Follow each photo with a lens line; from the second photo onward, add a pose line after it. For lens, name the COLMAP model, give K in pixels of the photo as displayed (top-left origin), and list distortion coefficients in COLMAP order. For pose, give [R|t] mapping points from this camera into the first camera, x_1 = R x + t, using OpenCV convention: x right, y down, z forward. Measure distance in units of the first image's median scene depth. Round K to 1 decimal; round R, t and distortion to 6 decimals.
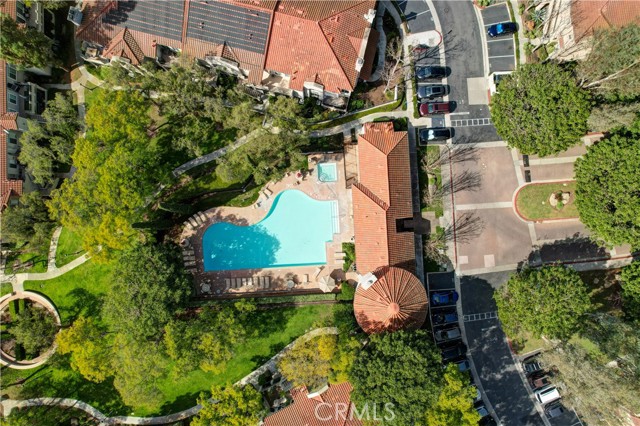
lens RADIAL K [[416.3, 0, 319.6], [0, 416.3, 216.8], [0, 0, 1]] dist [-0.068871, 0.063664]
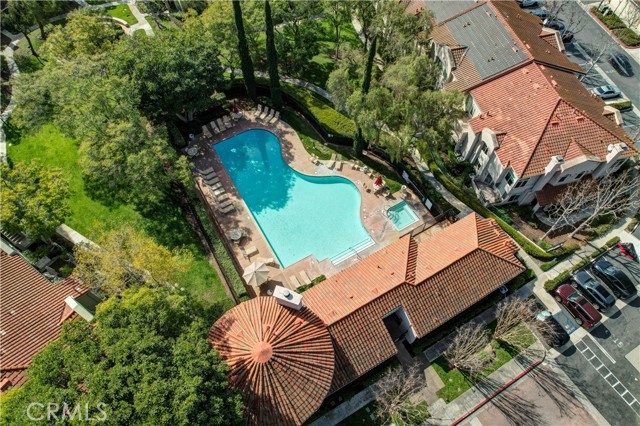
lens RADIAL K [[416.3, 0, 319.6], [0, 416.3, 216.8], [0, 0, 1]] dist [-0.068871, 0.063664]
pose [[0.449813, 0.765170, -0.460634, 0.284307], [-0.893088, 0.380812, -0.239532, 0.190160], [-0.007867, 0.519132, 0.854658, 0.393564]]
